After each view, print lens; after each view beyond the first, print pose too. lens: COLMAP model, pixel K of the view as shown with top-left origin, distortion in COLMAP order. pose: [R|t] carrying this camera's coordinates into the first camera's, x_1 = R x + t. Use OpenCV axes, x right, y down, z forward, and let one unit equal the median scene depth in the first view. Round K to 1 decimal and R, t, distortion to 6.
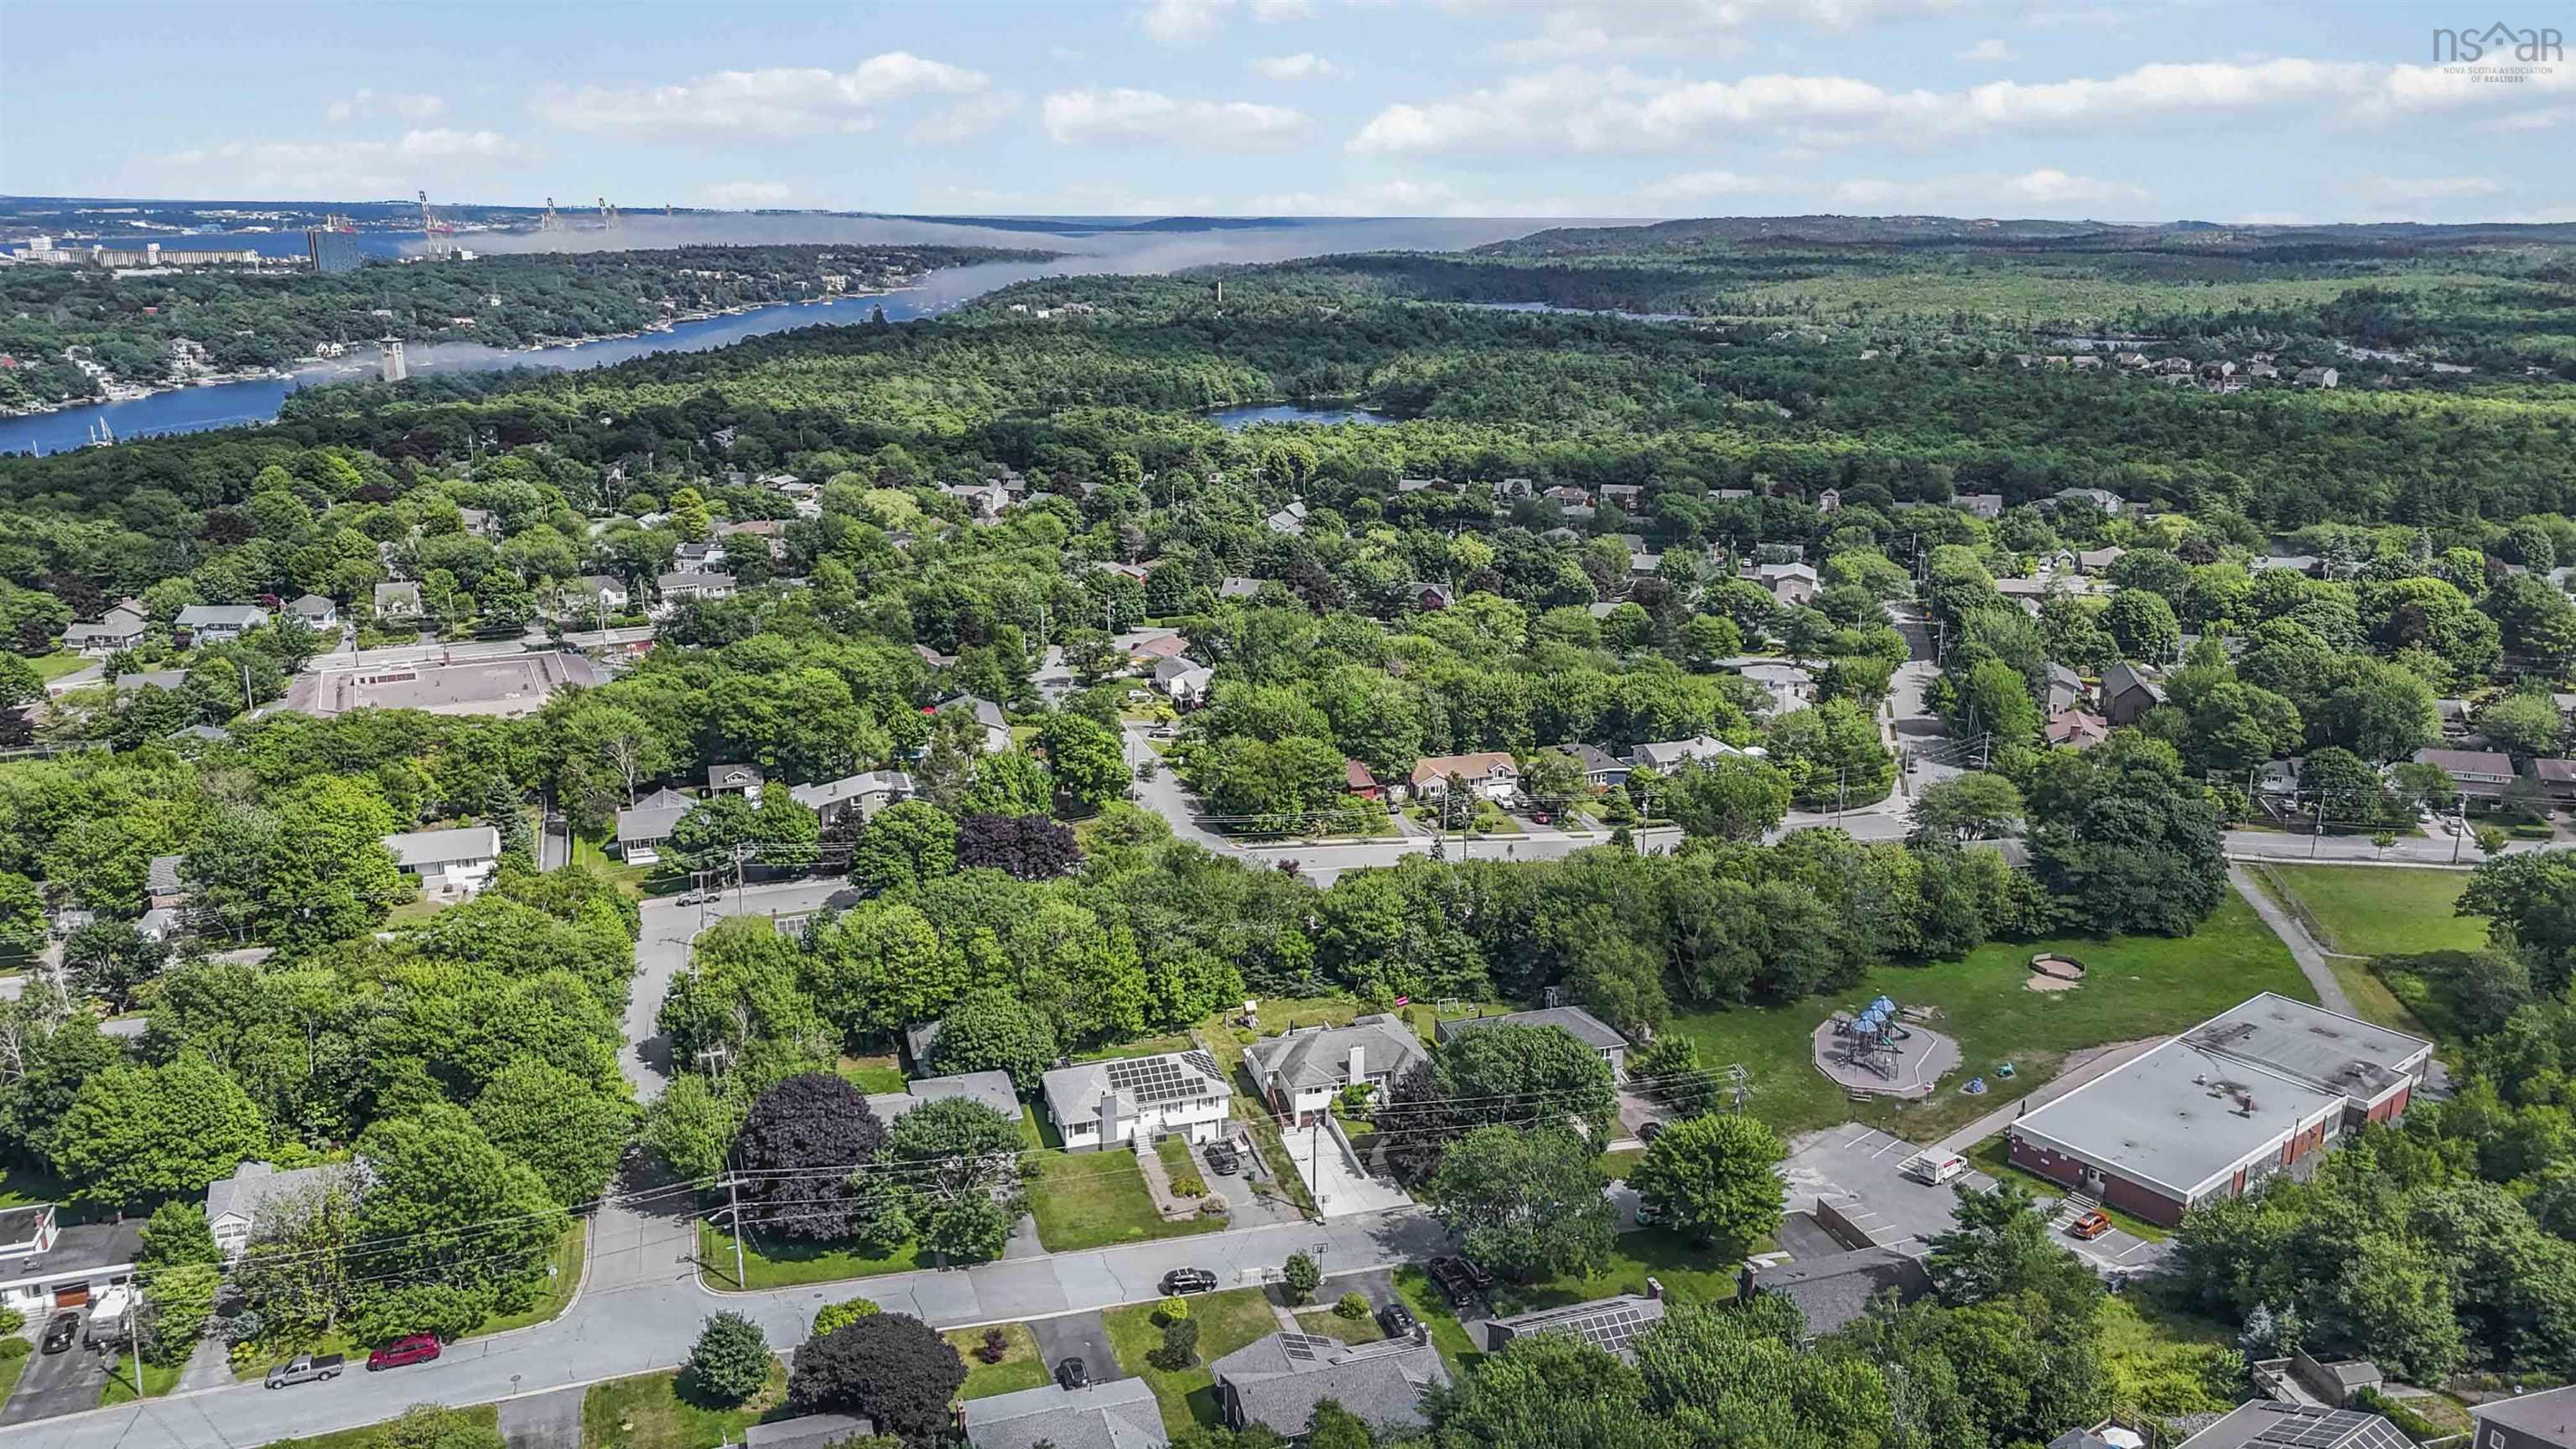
lens RADIAL K [[1913.0, 0, 1288.0], [0, 1913.0, 724.5], [0, 0, 1]] dist [0.111073, -0.002820]
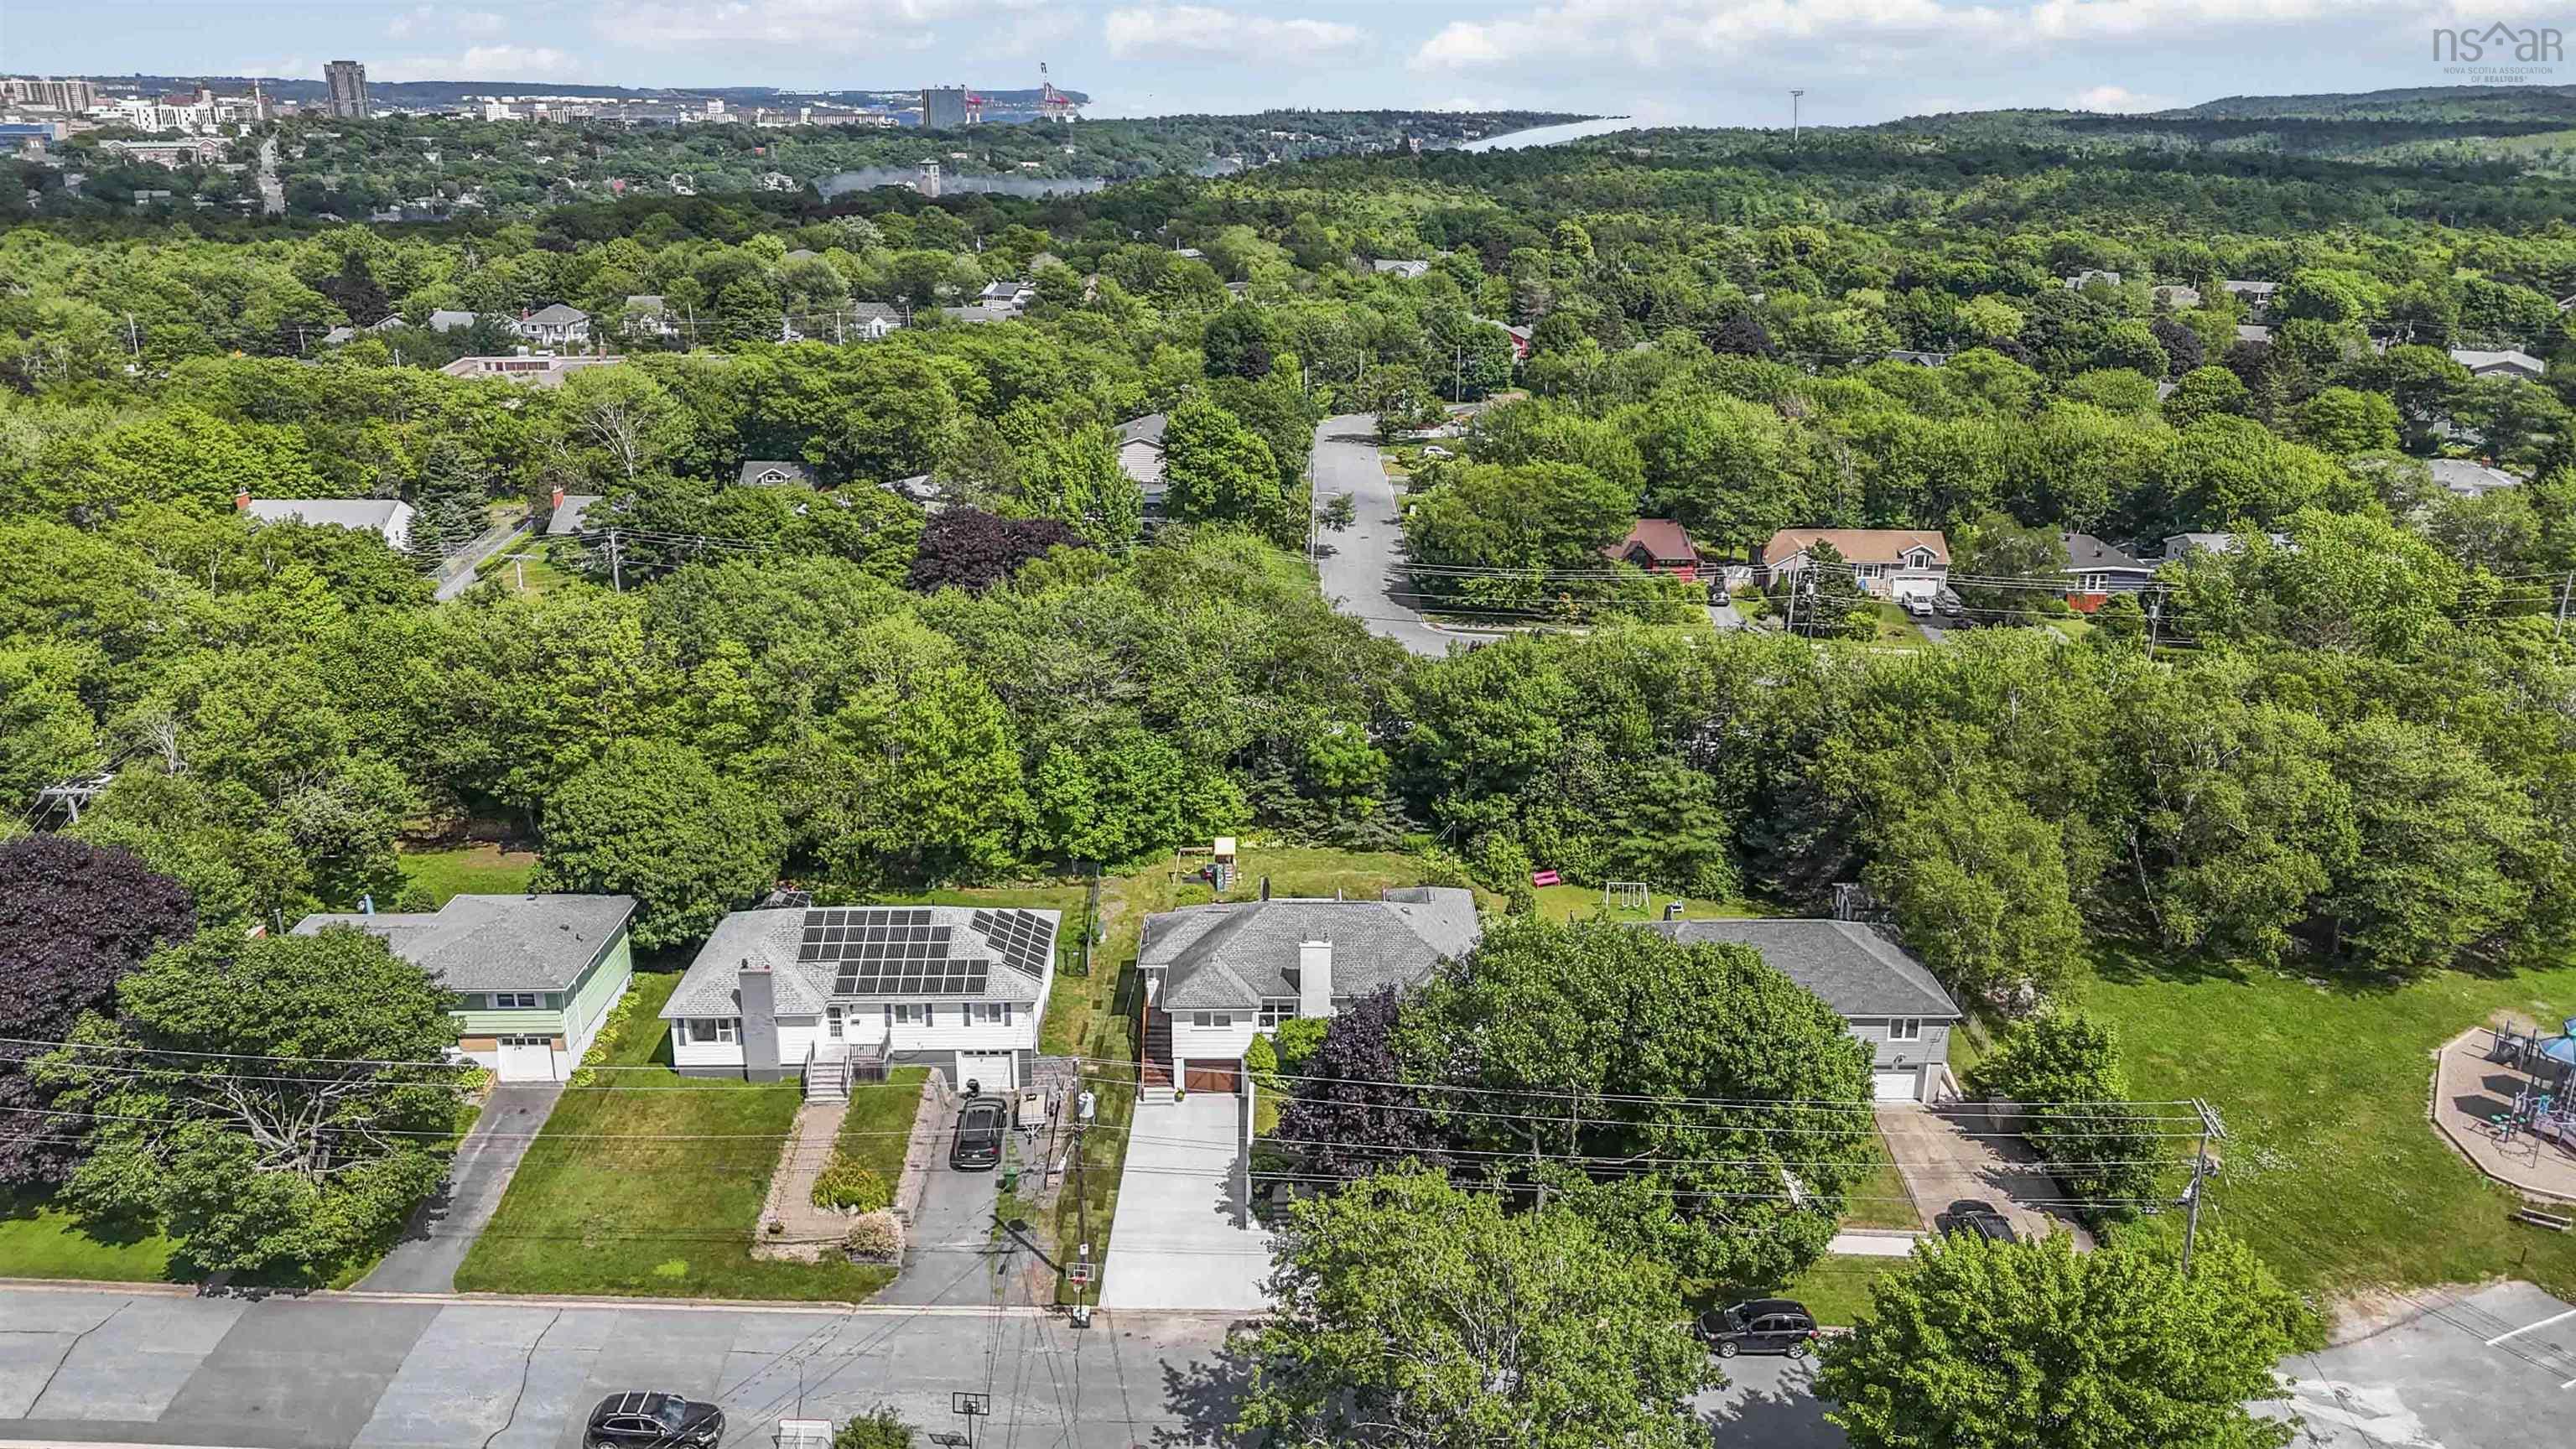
lens RADIAL K [[1888.5, 0, 1288.0], [0, 1888.5, 724.5], [0, 0, 1]] dist [0.077647, -0.067340]
pose [[0.952448, 0.093639, -0.289955, 0.140297], [-0.078900, 0.994944, 0.062137, 0.077786], [0.294308, -0.036305, 0.955021, 0.498163]]
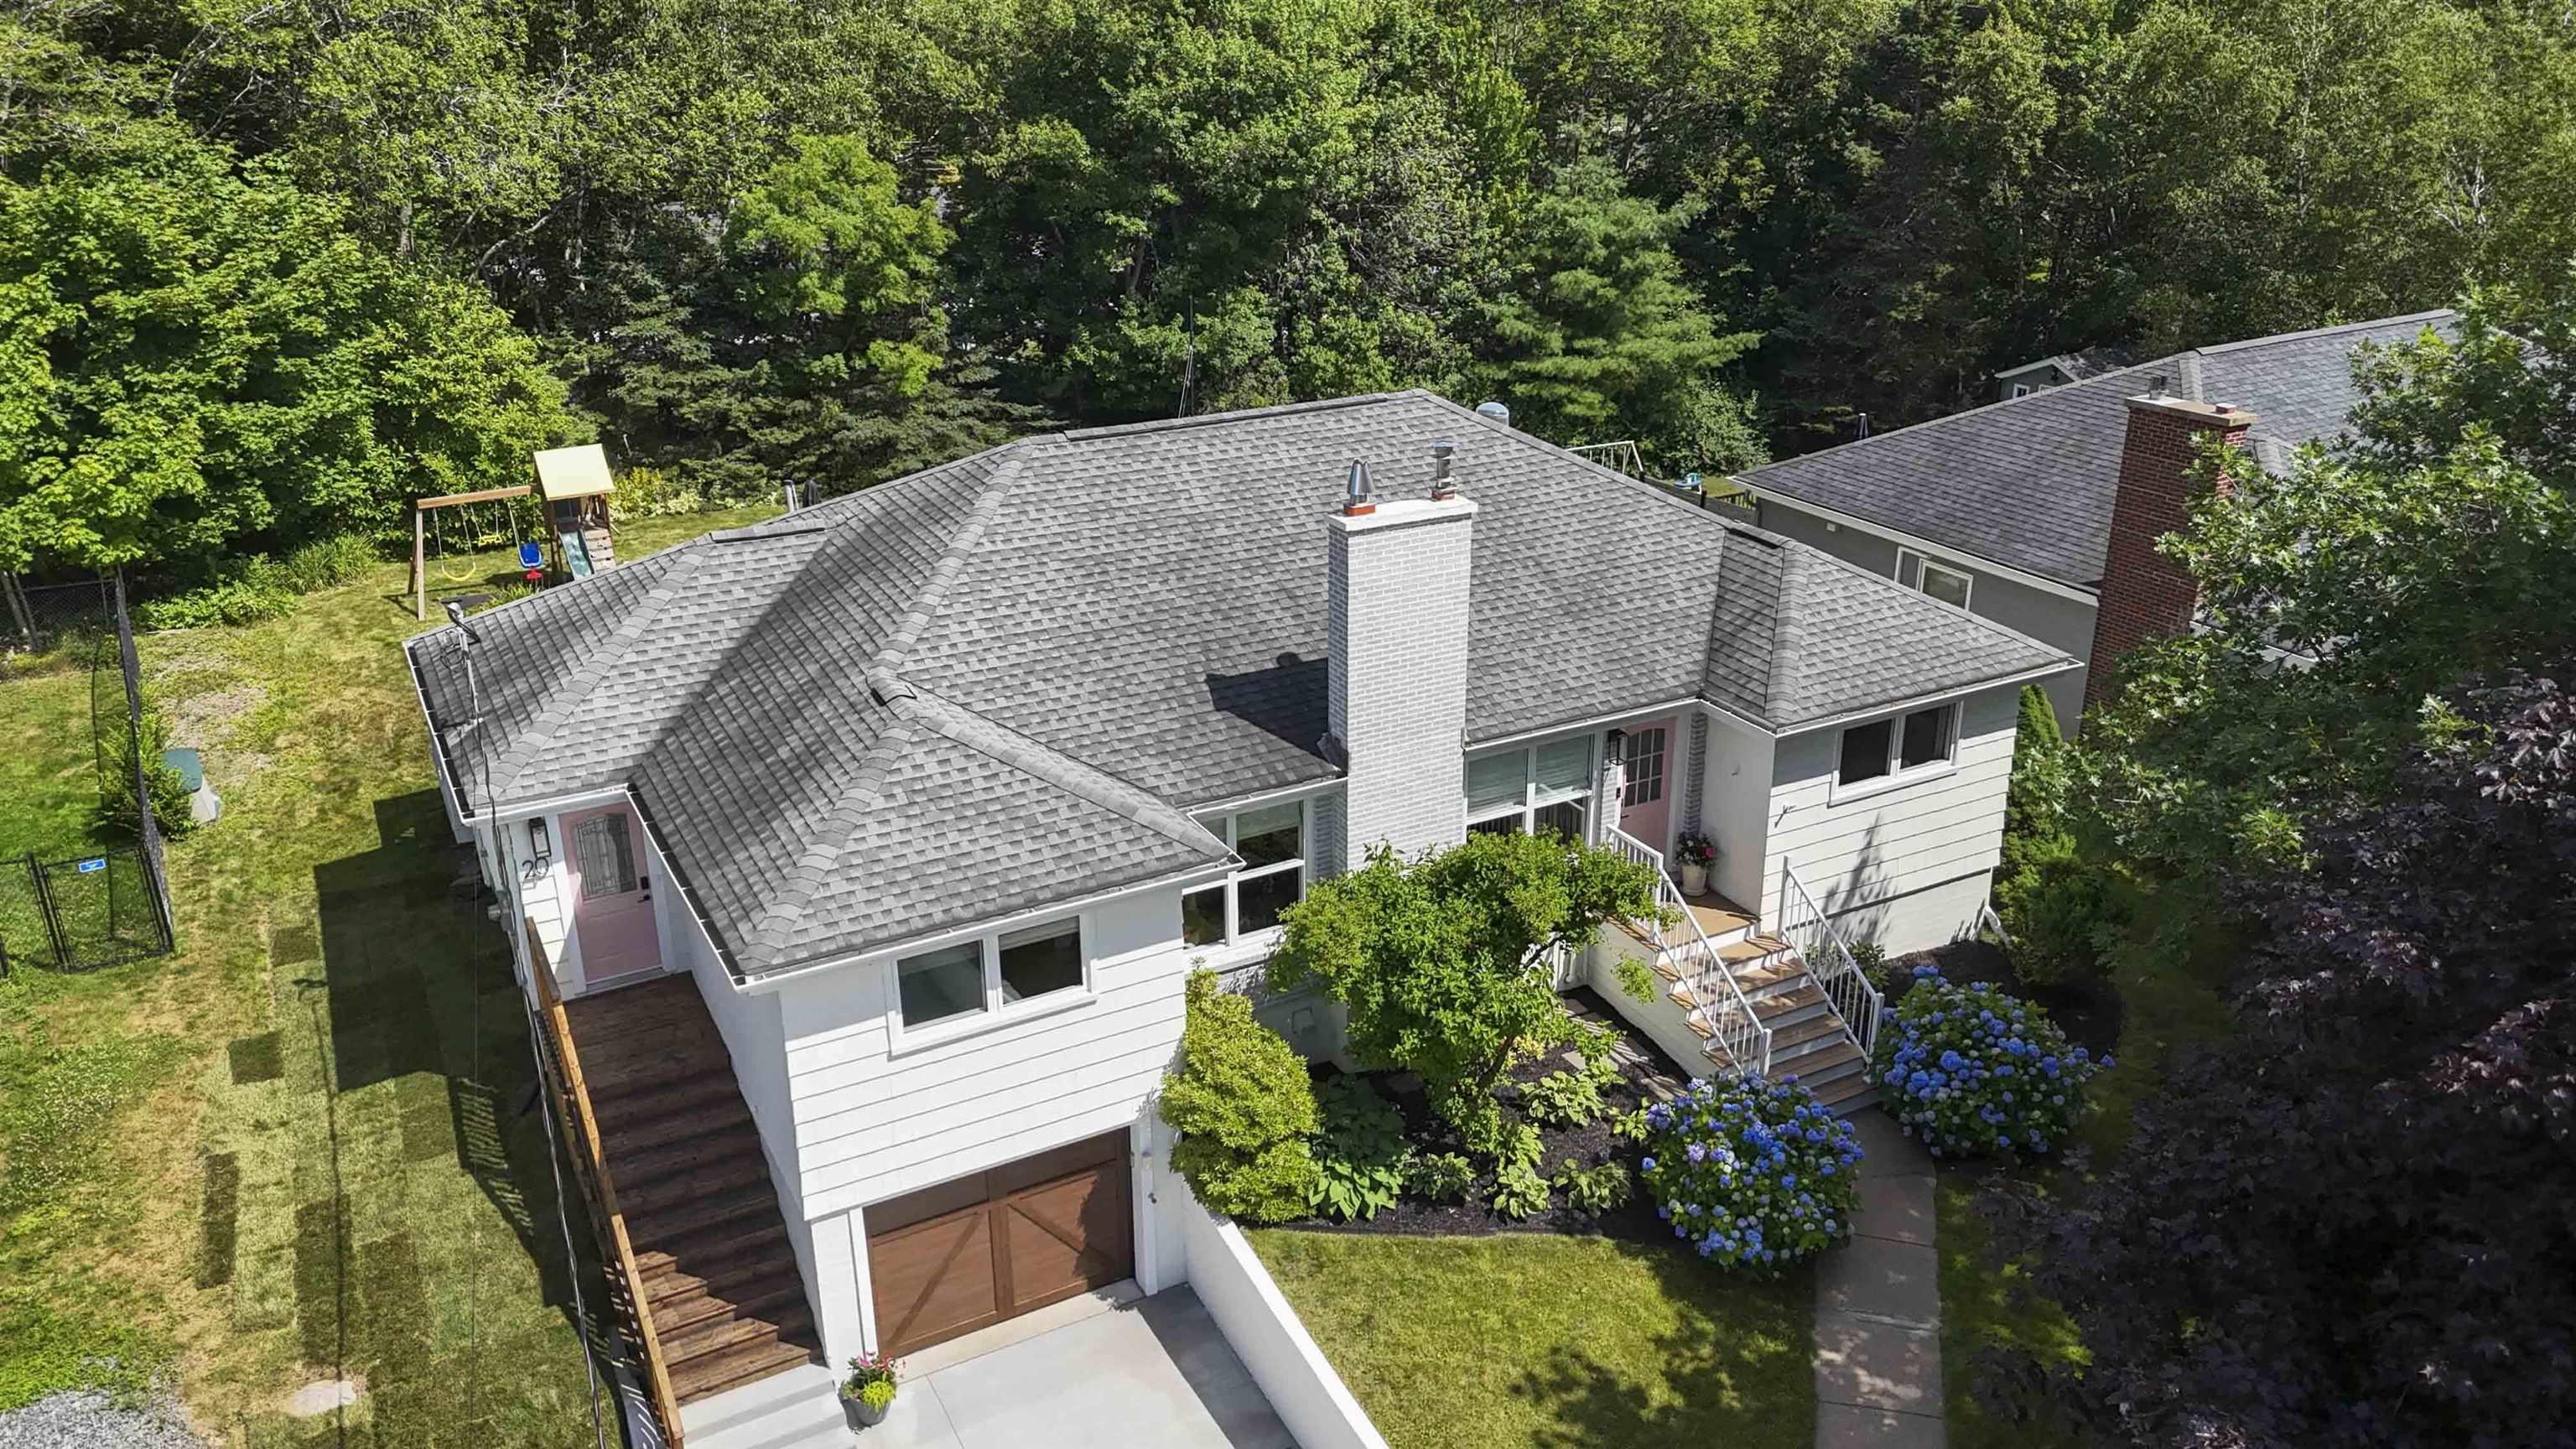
lens RADIAL K [[1888.5, 0, 1288.0], [0, 1888.5, 724.5], [0, 0, 1]] dist [0.077647, -0.067340]
pose [[0.982777, -0.079294, 0.166918, 0.011639], [0.061217, 0.991956, 0.110795, 0.149776], [-0.174360, -0.098669, 0.979726, 0.803434]]
